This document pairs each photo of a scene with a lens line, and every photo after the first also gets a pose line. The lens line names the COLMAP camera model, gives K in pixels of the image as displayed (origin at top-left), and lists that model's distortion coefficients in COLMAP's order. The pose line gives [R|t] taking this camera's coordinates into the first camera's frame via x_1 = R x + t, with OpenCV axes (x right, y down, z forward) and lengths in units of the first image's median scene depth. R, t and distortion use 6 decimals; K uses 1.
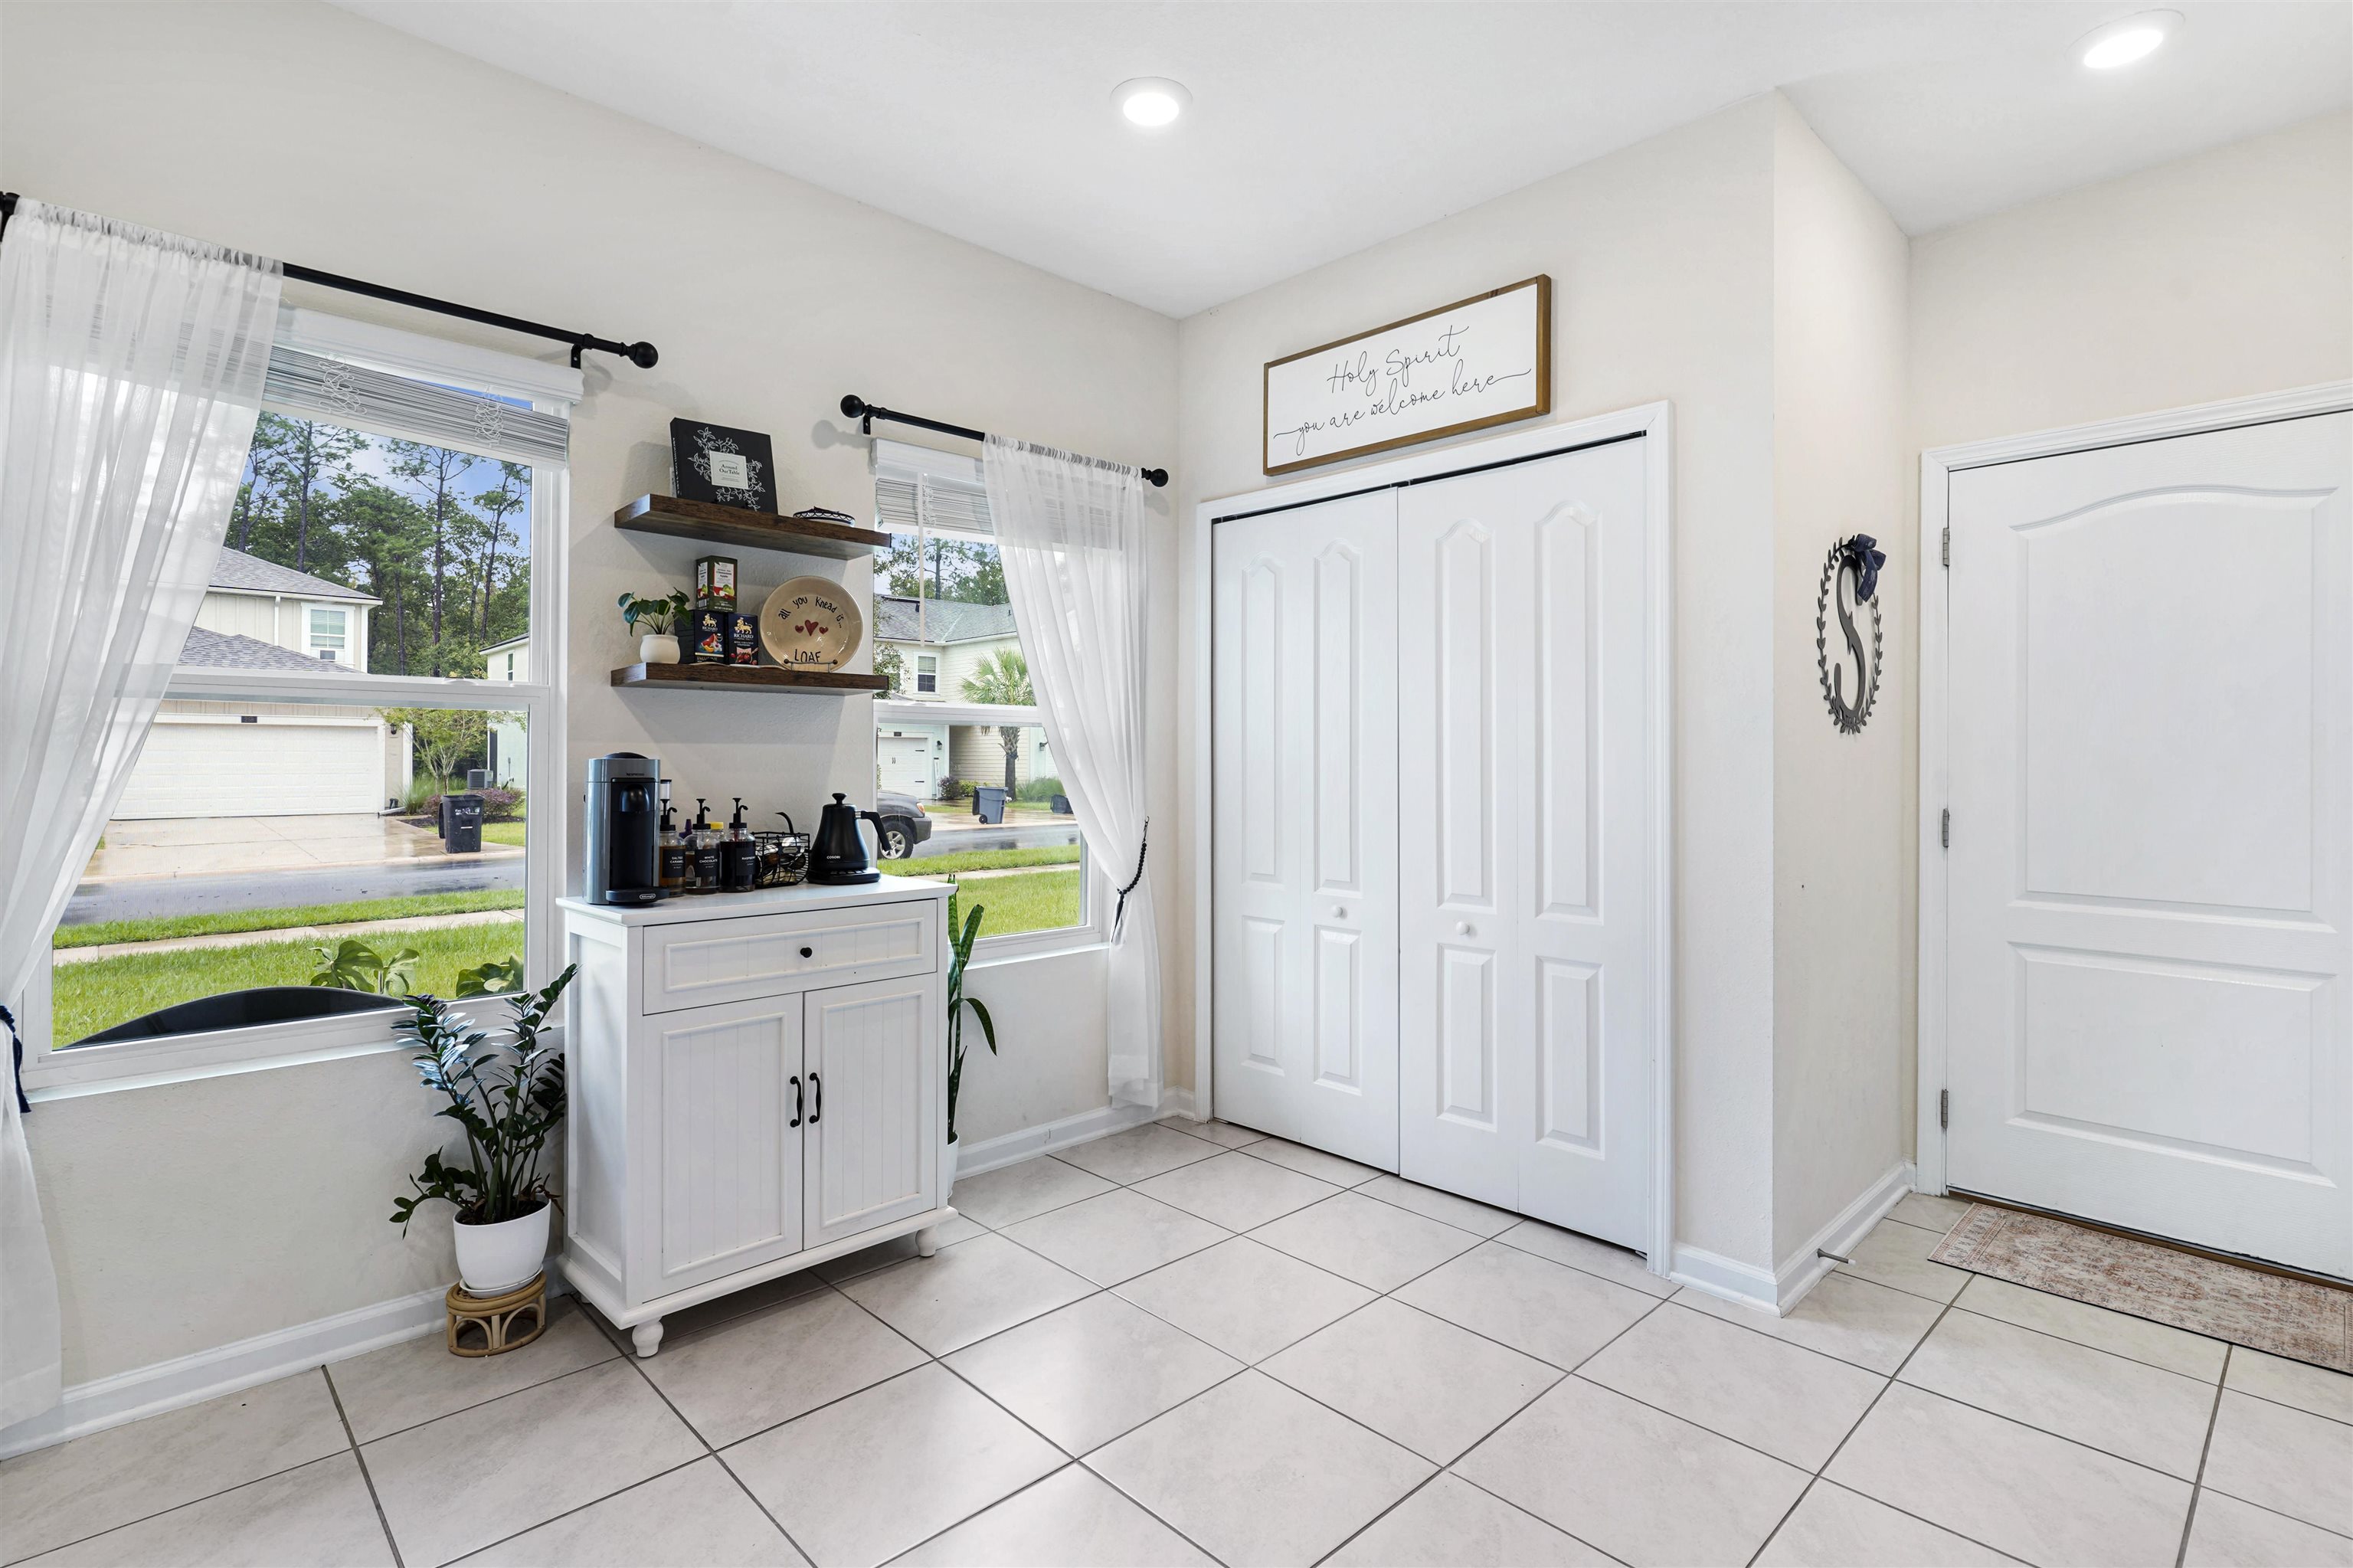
lens RADIAL K [[1143.5, 0, 1166.5], [0, 1143.5, 754.4], [0, 0, 1]] dist [-0.001959, 0.000859]
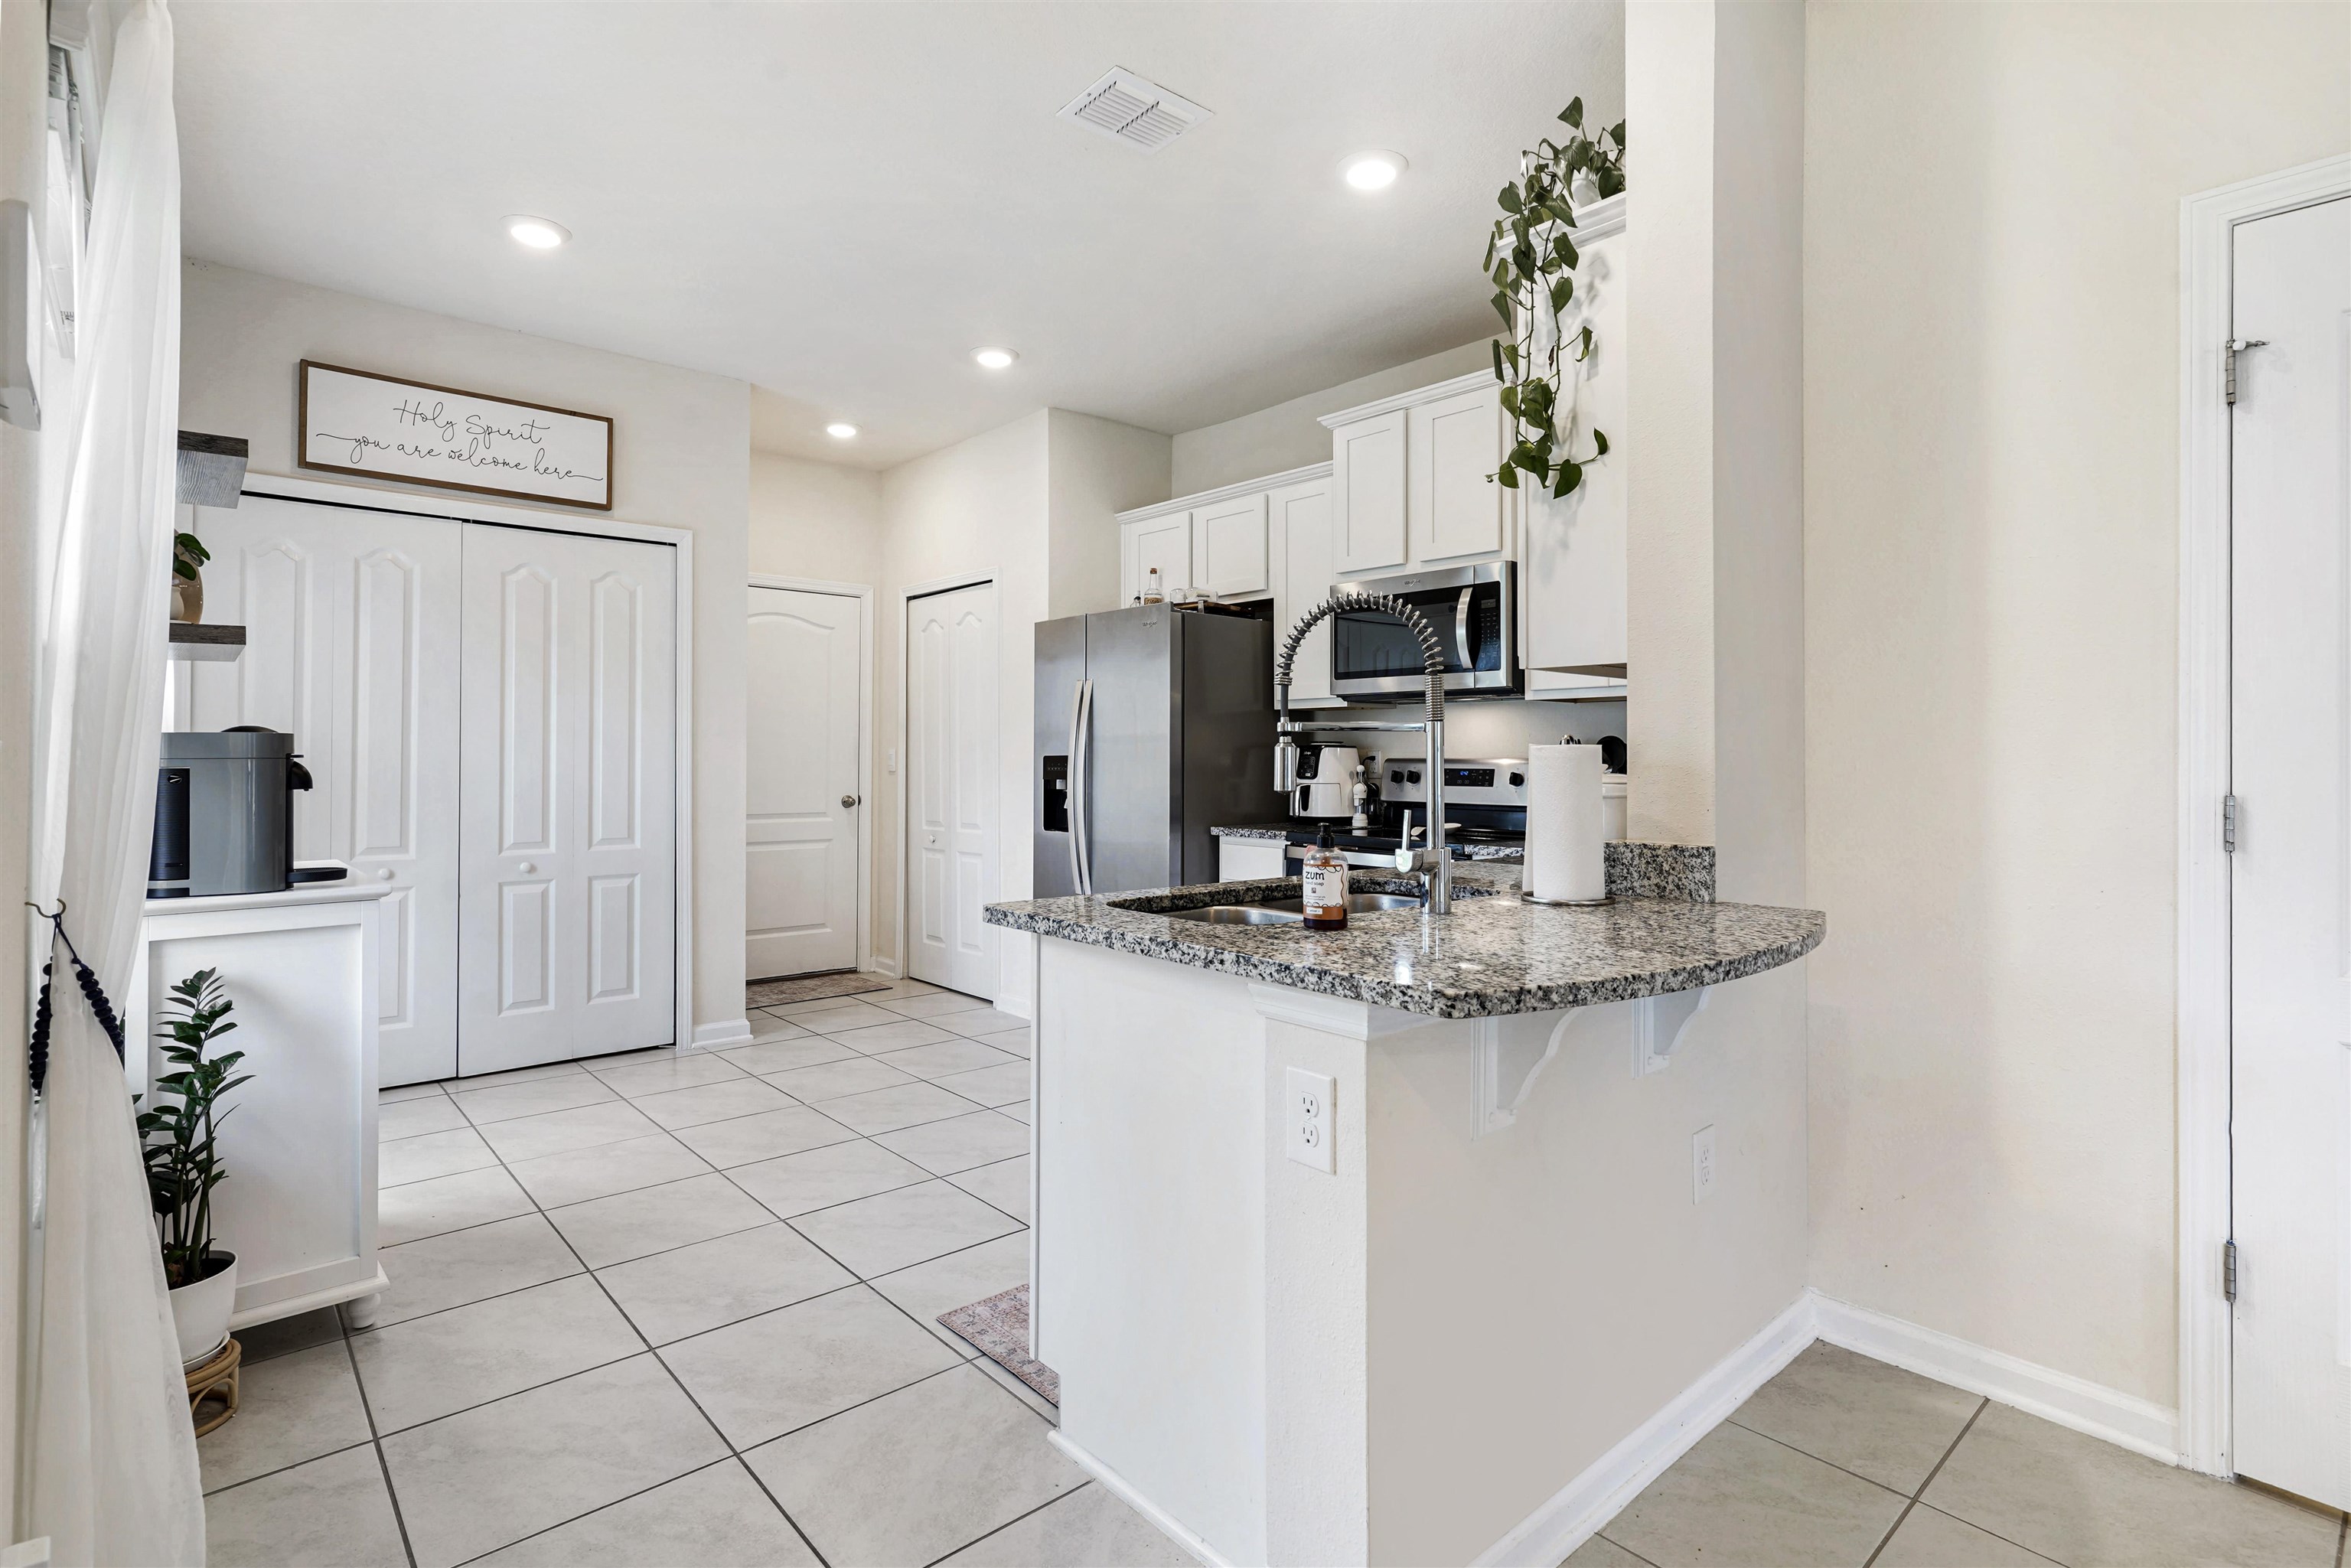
lens RADIAL K [[1142.5, 0, 1201.9], [0, 1142.5, 742.7], [0, 0, 1]] dist [-0.001959, 0.000859]
pose [[0.030787, 0.004232, 0.999517, -1.108103], [-0.010063, 0.999942, -0.003924, 0.002812], [-0.999475, -0.009937, 0.030828, 0.175356]]
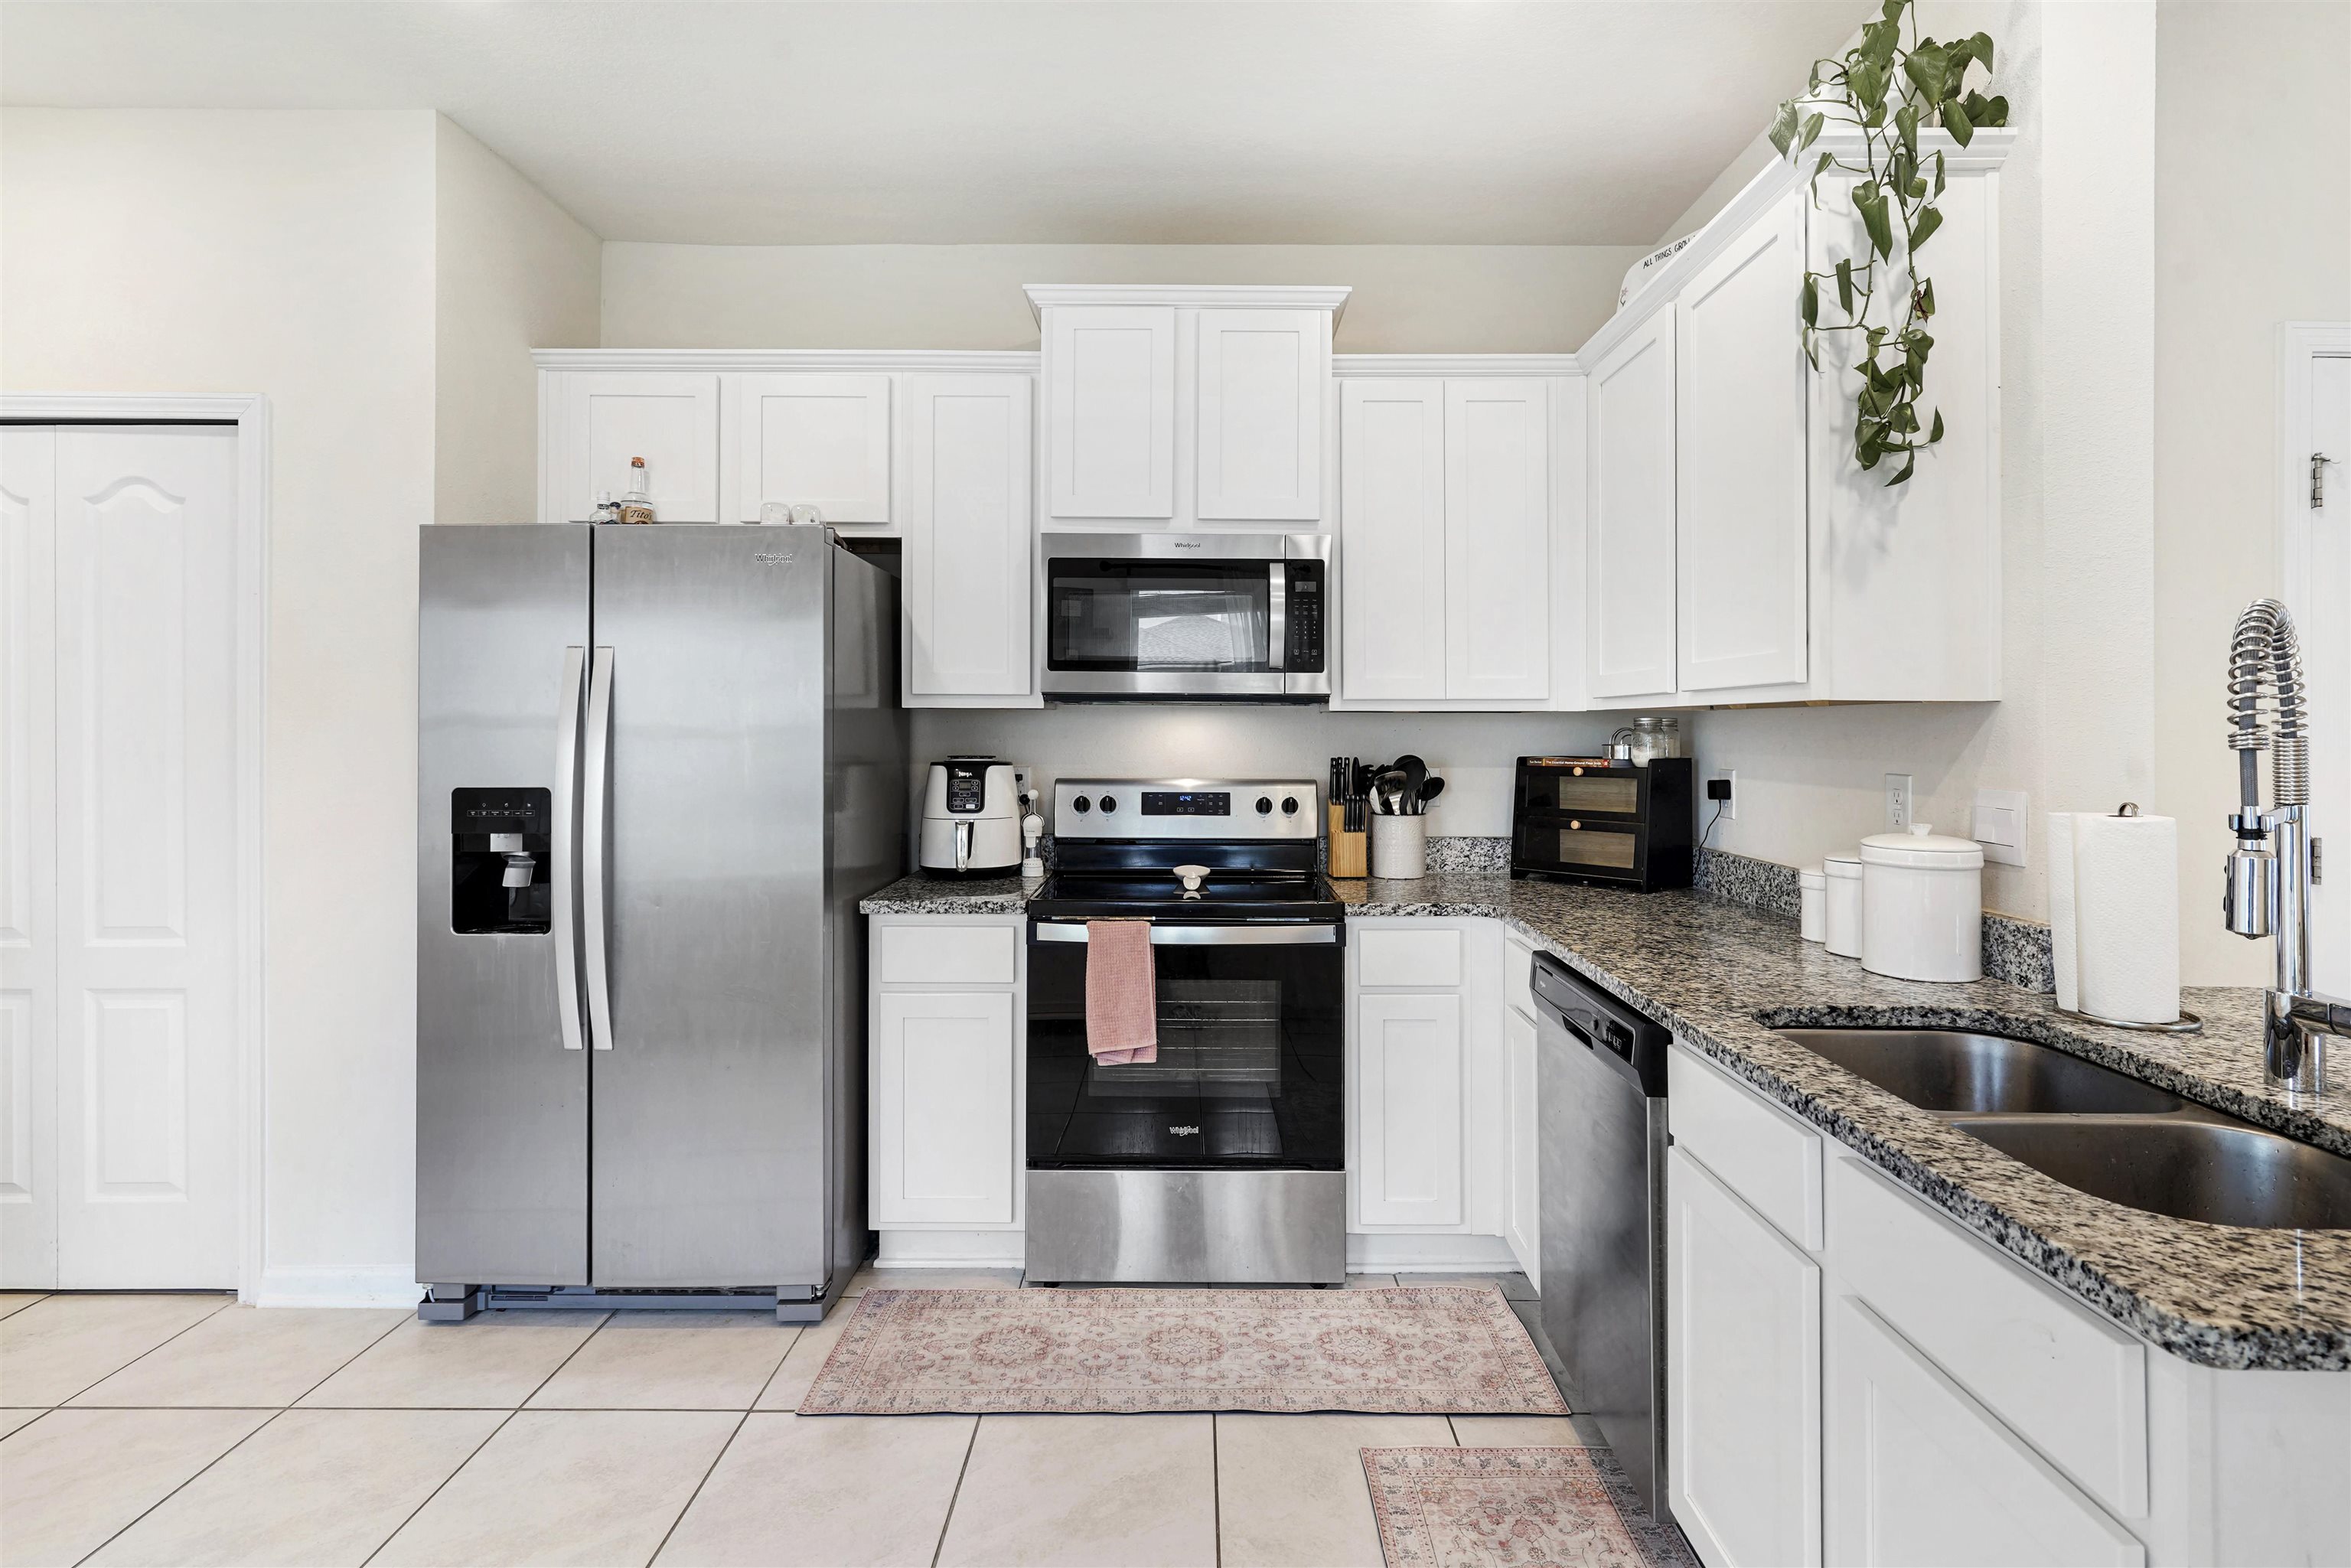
lens RADIAL K [[1142.5, 0, 1168.9], [0, 1142.5, 718.6], [0, 0, 1]] dist [-0.001959, 0.000859]
pose [[-0.716027, -0.007386, 0.698034, -0.452538], [-0.017238, 0.999826, -0.007104, -0.035649], [-0.697860, -0.017119, -0.716030, 0.678138]]
